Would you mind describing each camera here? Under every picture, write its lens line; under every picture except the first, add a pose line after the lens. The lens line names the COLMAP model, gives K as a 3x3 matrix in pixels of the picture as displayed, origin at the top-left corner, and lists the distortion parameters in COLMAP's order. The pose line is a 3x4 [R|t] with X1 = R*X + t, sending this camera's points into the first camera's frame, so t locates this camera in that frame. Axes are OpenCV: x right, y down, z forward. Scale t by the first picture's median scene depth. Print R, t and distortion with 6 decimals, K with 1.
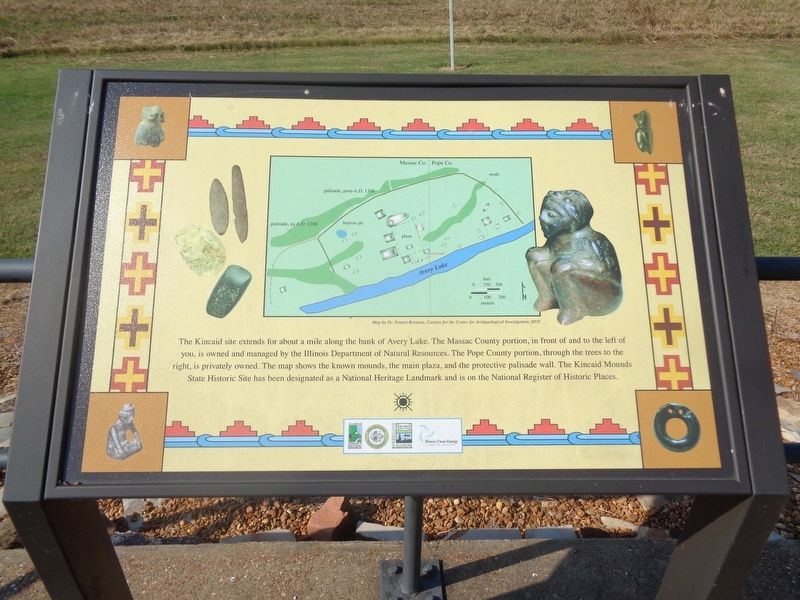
lens RADIAL K [[603.8, 0, 397.0], [0, 603.8, 304.0], [0, 0, 1]] dist [0.013441, 0.010153]
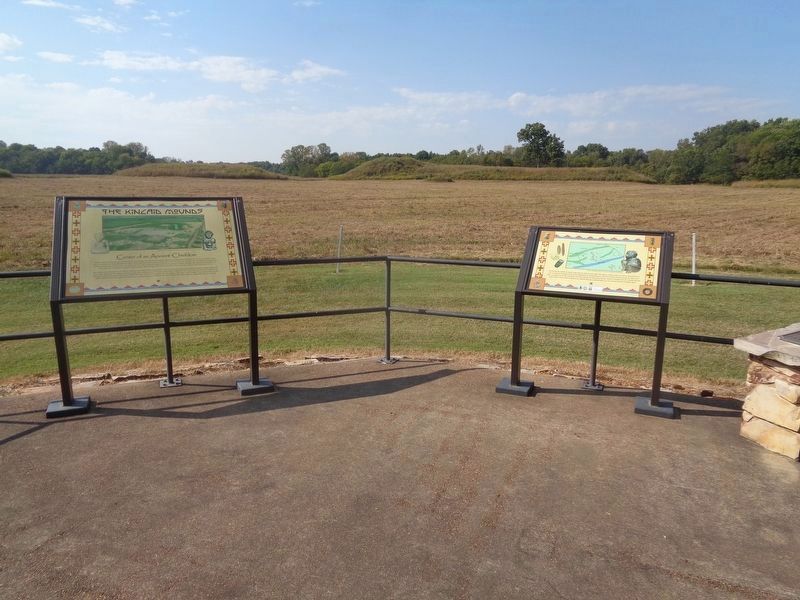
lens RADIAL K [[603.8, 0, 403.4], [0, 603.8, 301.3], [0, 0, 1]] dist [0.013441, 0.010153]
pose [[0.915493, 0.082351, -0.393817, 0.552050], [-0.215029, 0.927453, -0.305930, 2.091831], [0.340053, 0.364759, 0.866784, -3.725583]]
